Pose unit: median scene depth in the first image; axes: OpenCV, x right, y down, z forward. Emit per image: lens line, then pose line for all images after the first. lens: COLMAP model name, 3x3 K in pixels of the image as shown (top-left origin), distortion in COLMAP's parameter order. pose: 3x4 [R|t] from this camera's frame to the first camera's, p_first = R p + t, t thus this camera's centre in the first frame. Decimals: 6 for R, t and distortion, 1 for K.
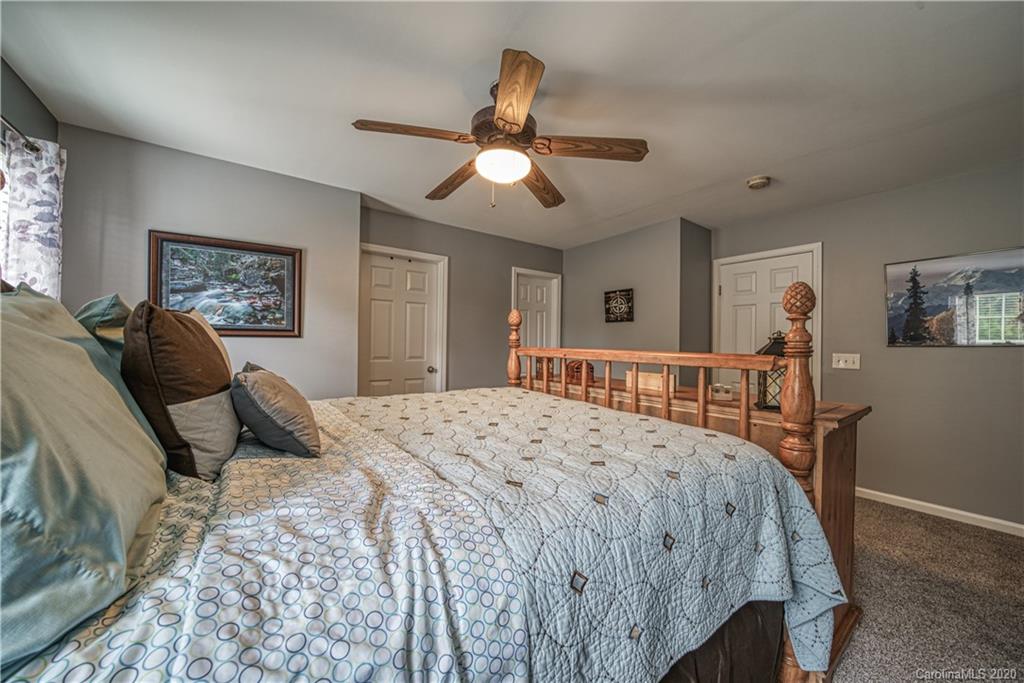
lens RADIAL K [[379.4, 0, 515.3], [0, 379.4, 343.0], [0, 0, 1]] dist [-0.026896, 0.003418]
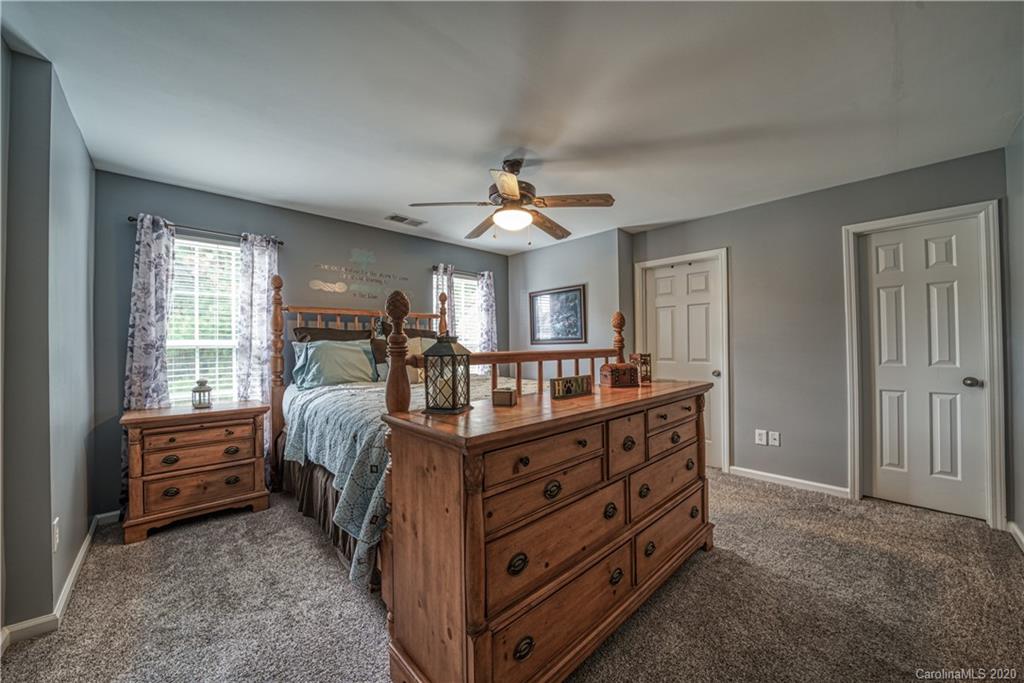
lens RADIAL K [[368.7, 0, 512.0], [0, 368.7, 341.5], [0, 0, 1]] dist [-0.022108, 0.000162]
pose [[0.158969, -0.035414, -0.986648, 0.857538], [0.020336, 0.999262, -0.032591, 0.021483], [0.987074, -0.014884, 0.159571, 0.500008]]
